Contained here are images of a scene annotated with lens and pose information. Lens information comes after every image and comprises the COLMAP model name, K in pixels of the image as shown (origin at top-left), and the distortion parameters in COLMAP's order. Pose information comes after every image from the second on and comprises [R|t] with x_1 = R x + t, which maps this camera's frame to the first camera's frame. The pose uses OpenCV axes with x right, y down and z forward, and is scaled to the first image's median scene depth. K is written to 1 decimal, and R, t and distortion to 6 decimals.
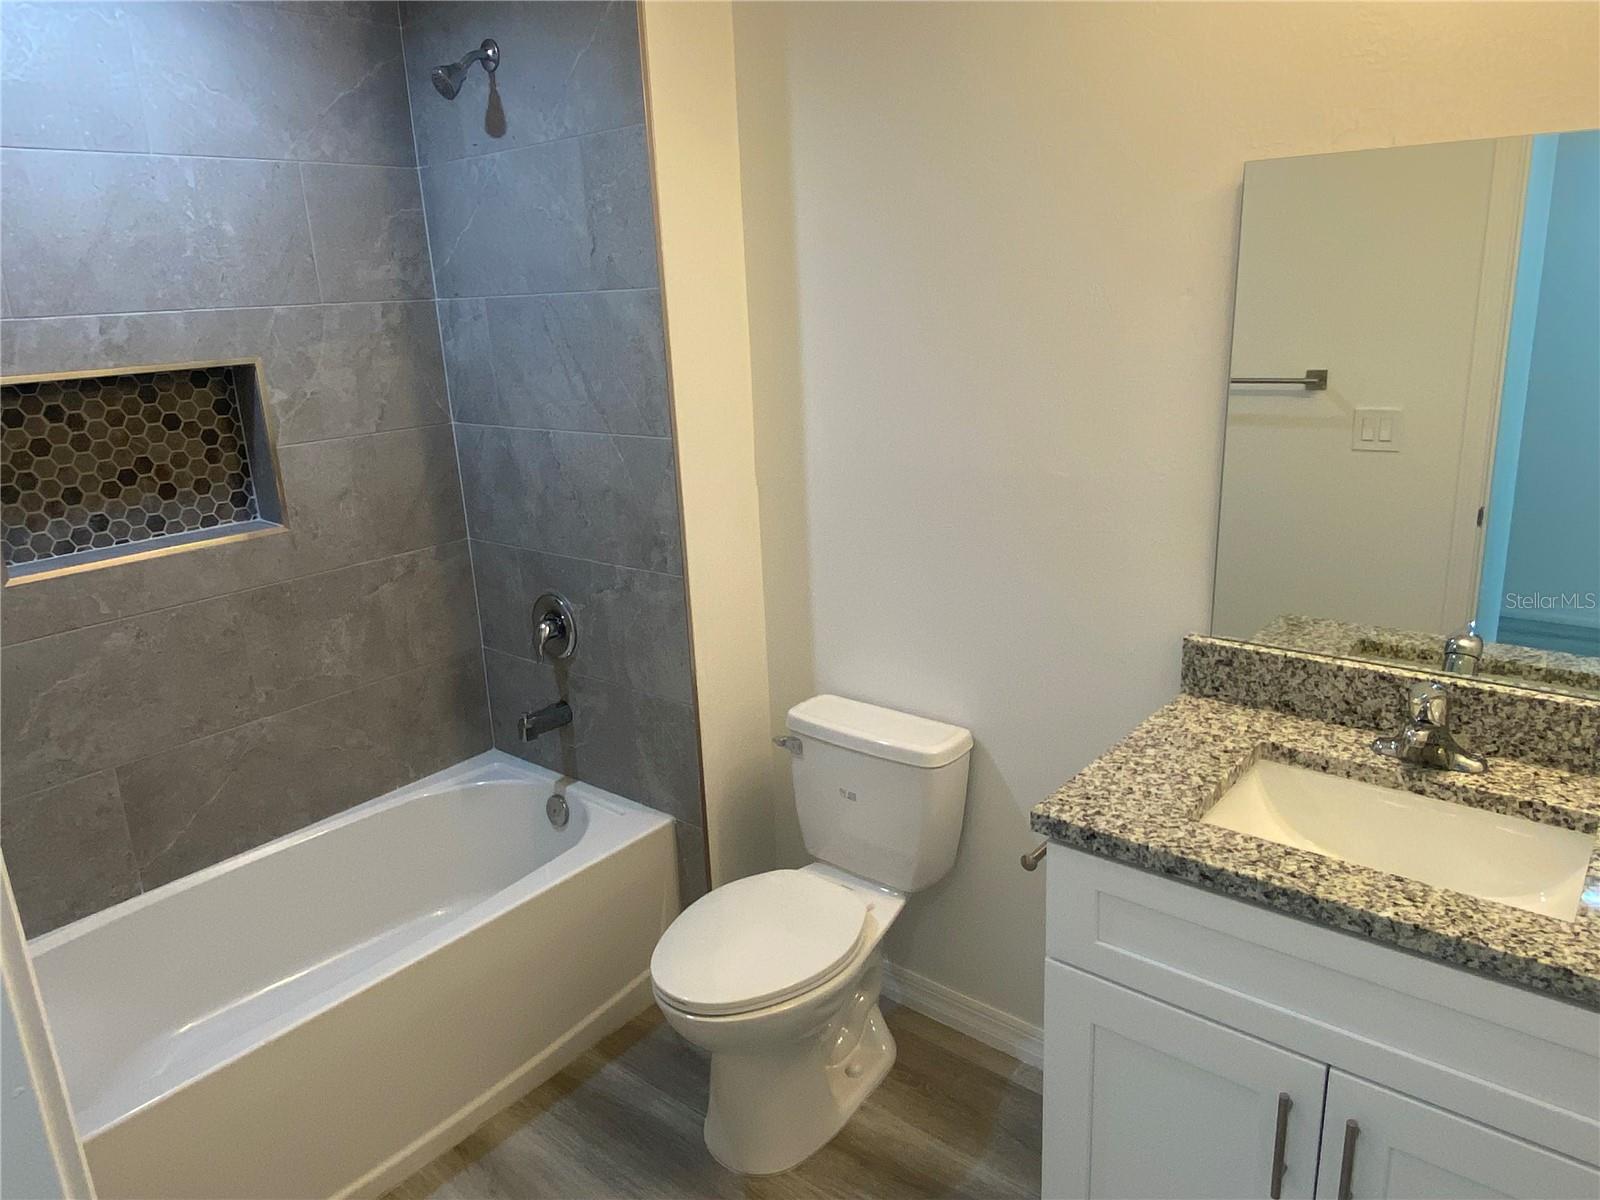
lens RADIAL K [[1085.1, 0, 800.0], [0, 1085.1, 600.0], [0, 0, 1]] dist [0.001927, -0.034979]
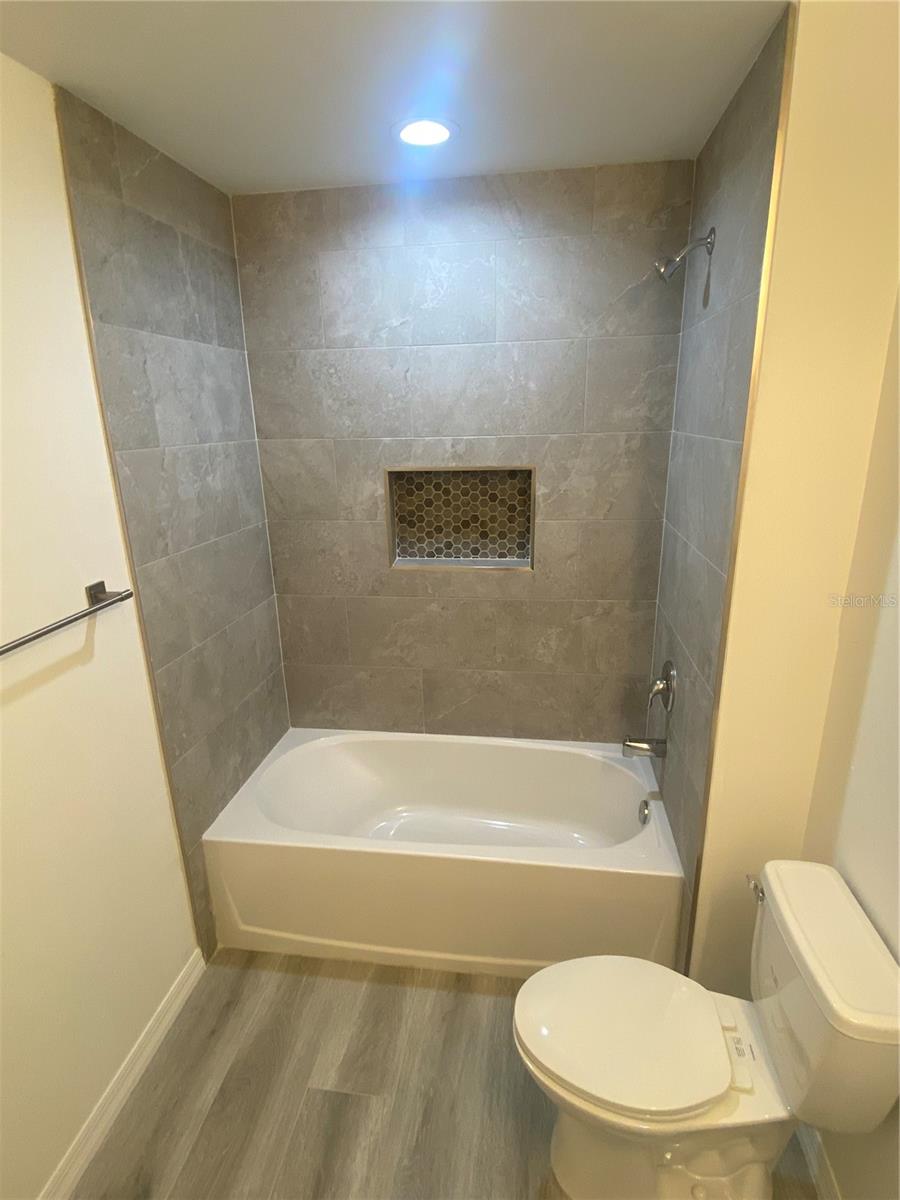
lens RADIAL K [[592.2, 0, 450.0], [0, 592.2, 600.0], [0, 0, 1]] dist [0.017061, -0.000281]
pose [[0.514493, 0.276392, -0.811729, 0.211731], [-0.230810, 0.956329, 0.179335, -0.156569], [0.825847, 0.095089, 0.555819, 0.403297]]
